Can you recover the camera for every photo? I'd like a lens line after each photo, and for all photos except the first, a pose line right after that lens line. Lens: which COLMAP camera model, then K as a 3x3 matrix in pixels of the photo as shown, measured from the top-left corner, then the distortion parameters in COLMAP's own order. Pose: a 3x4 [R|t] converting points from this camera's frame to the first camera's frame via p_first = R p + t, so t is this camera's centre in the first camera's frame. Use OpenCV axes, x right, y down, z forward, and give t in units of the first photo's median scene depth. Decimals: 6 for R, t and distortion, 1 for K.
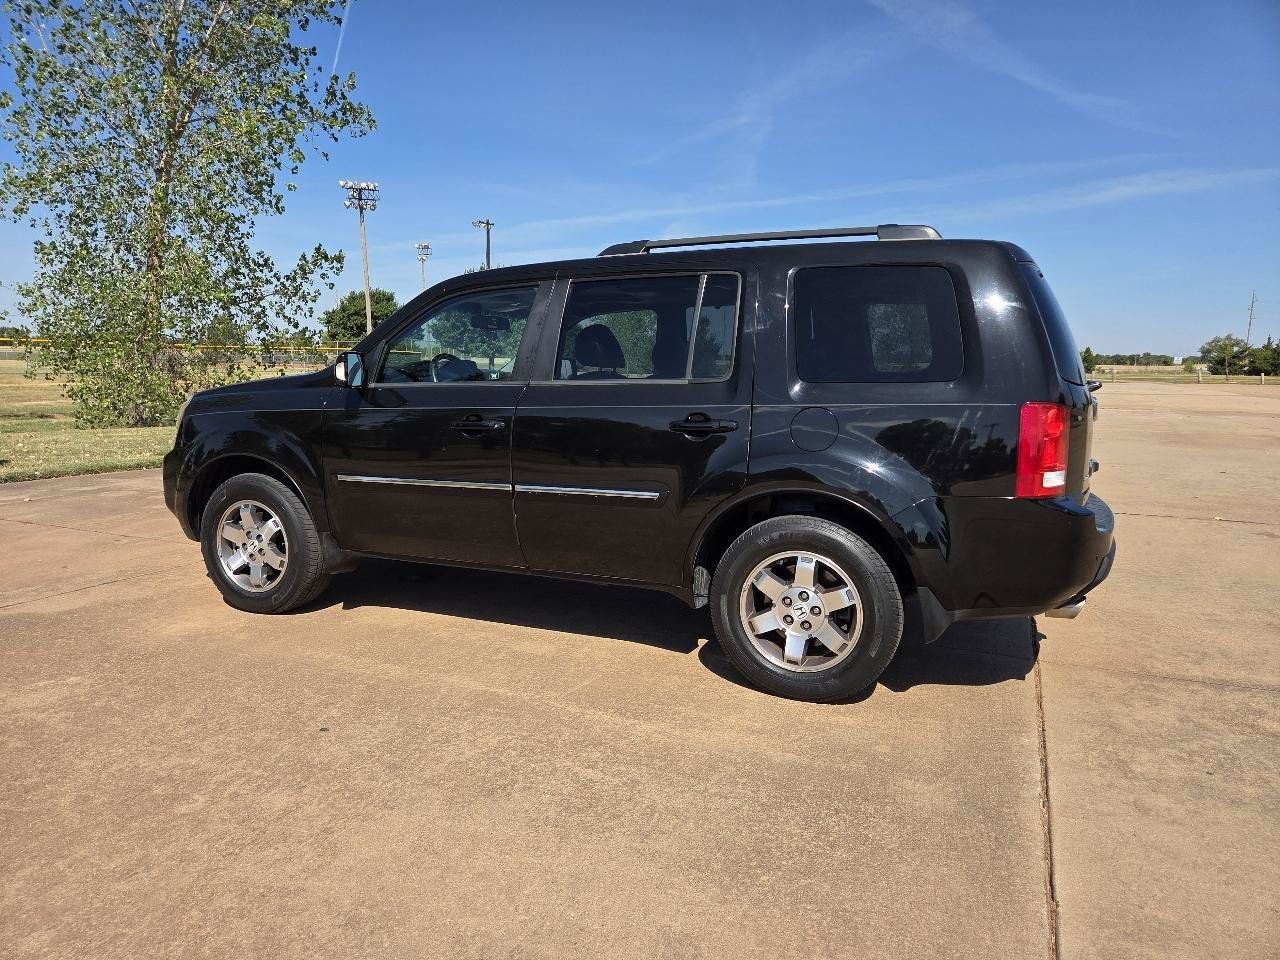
lens RADIAL K [[836.8, 0, 647.6], [0, 836.8, 474.4], [0, 0, 1]] dist [0.057899, -0.051237]
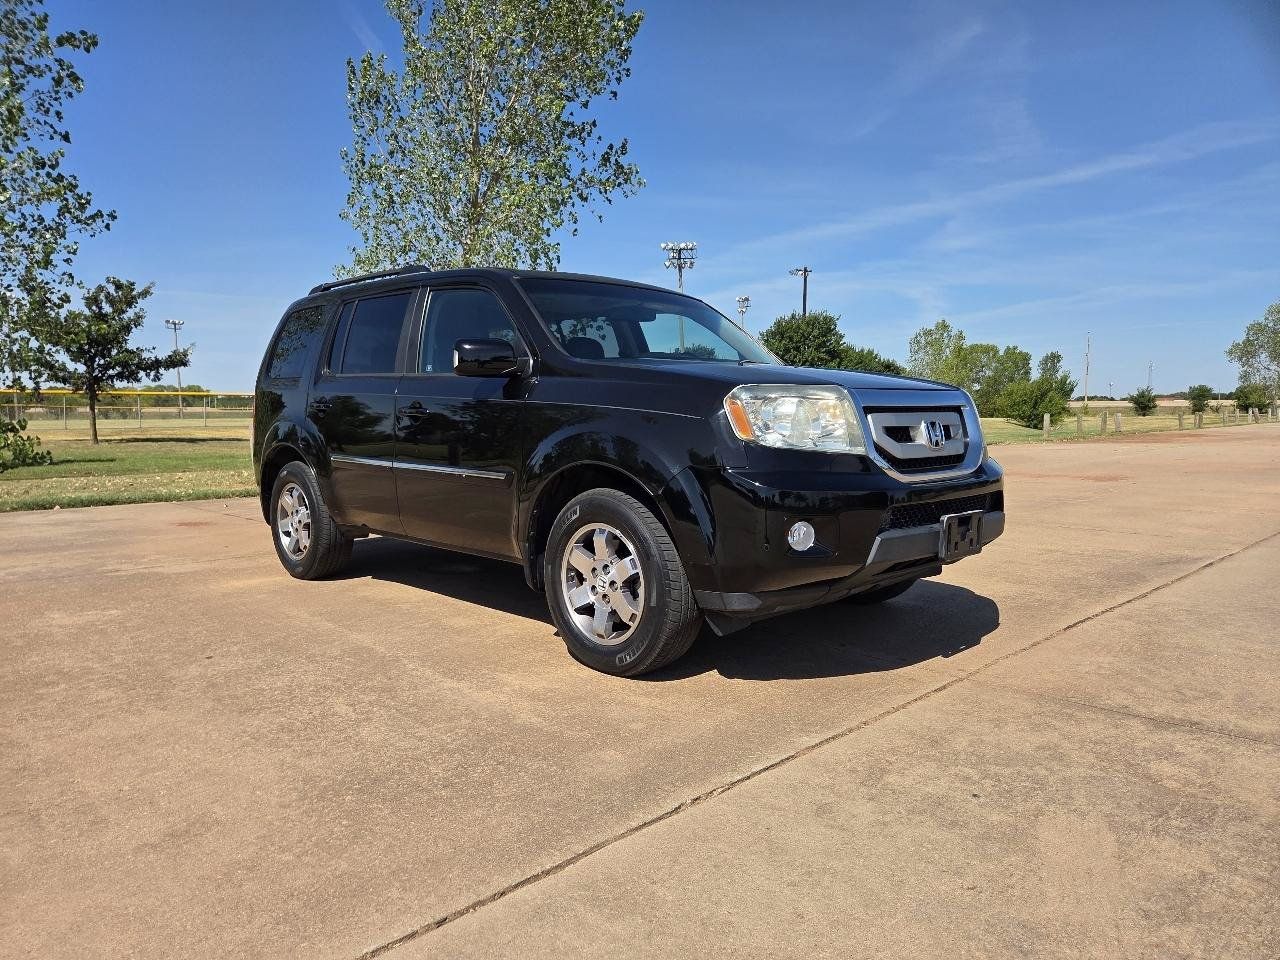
lens RADIAL K [[849.2, 0, 638.8], [0, 849.2, 488.6], [0, 0, 1]] dist [0.059519, -0.056726]
pose [[0.926316, 0.012977, -0.376525, 0.595943], [-0.028757, 0.998926, -0.036319, 0.088652], [0.375650, 0.044471, 0.925694, 0.100519]]
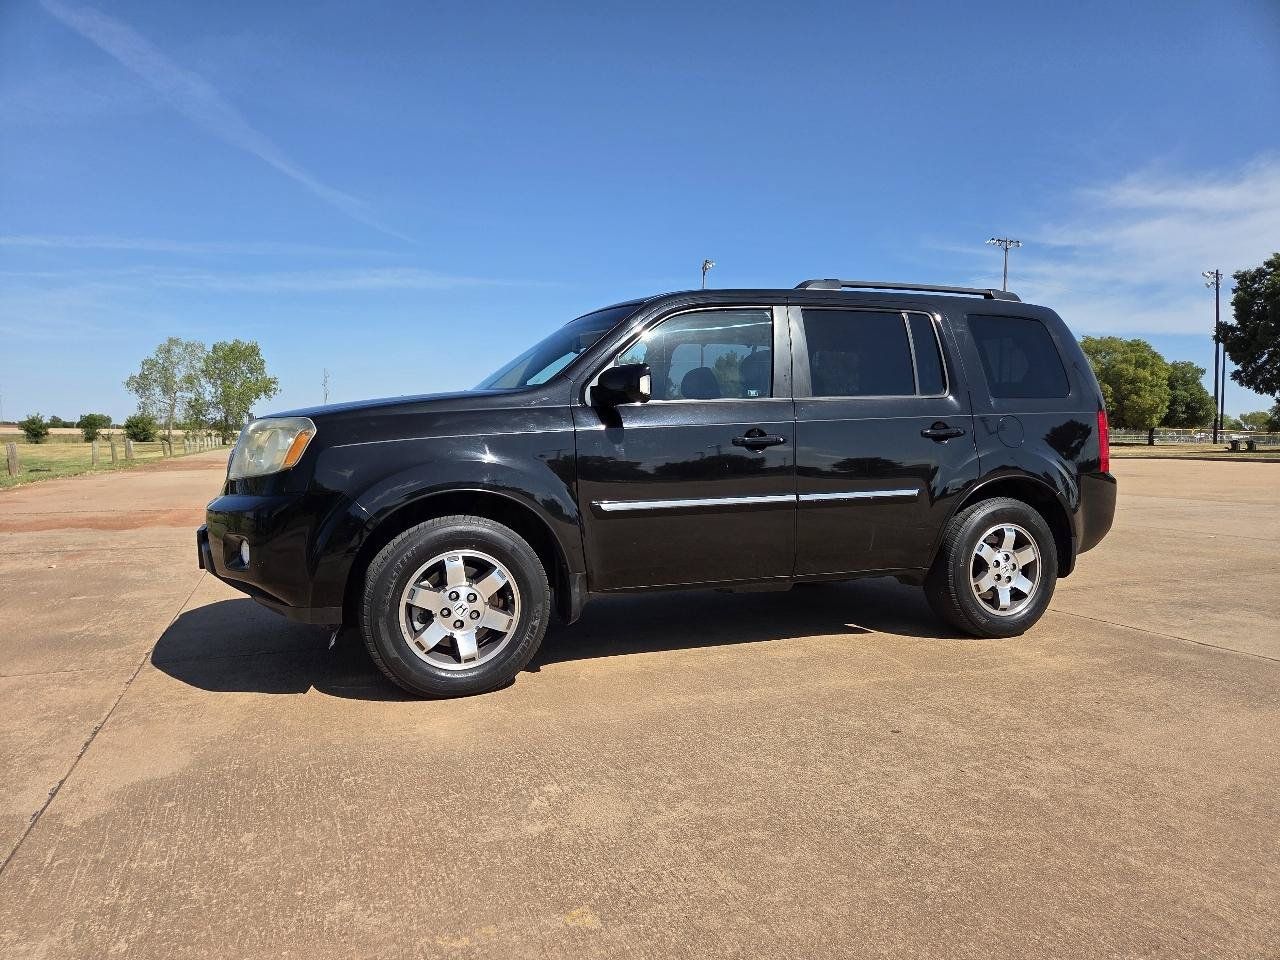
lens RADIAL K [[832.3, 0, 641.6], [0, 832.3, 487.6], [0, 0, 1]] dist [0.061200, -0.053092]
pose [[0.716050, -0.052251, 0.696091, -1.214351], [0.096428, 0.995038, -0.024501, 0.011767], [-0.691357, 0.084666, 0.717535, 0.455907]]
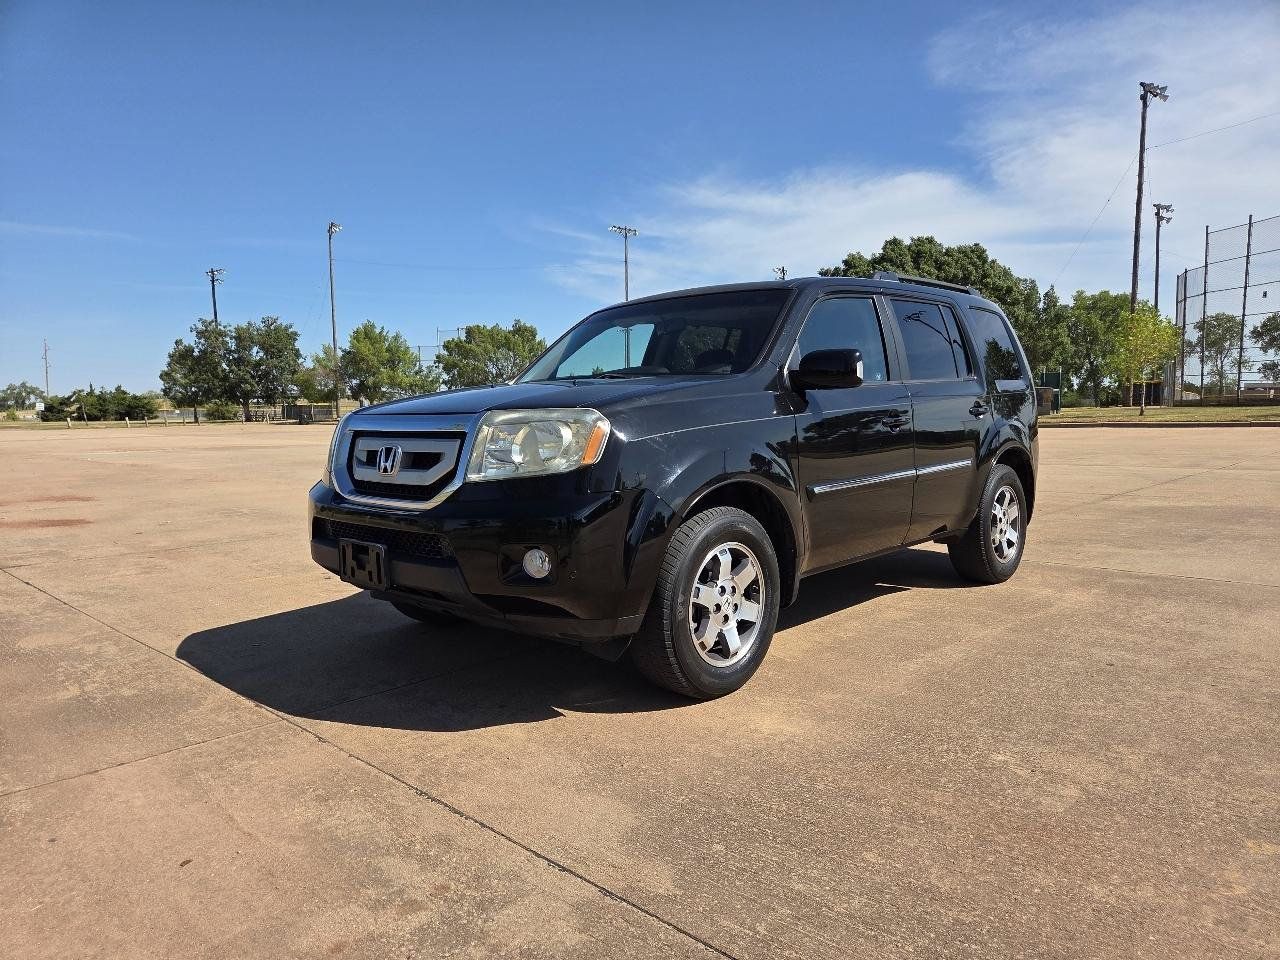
lens RADIAL K [[833.9, 0, 640.0], [0, 833.9, 480.0], [0, 0, 1]] dist [0.064435, -0.058315]
pose [[0.366399, -0.095701, 0.925523, -1.619658], [0.139680, 0.989082, 0.046977, -0.095310], [-0.919914, 0.112065, 0.375766, 1.084642]]
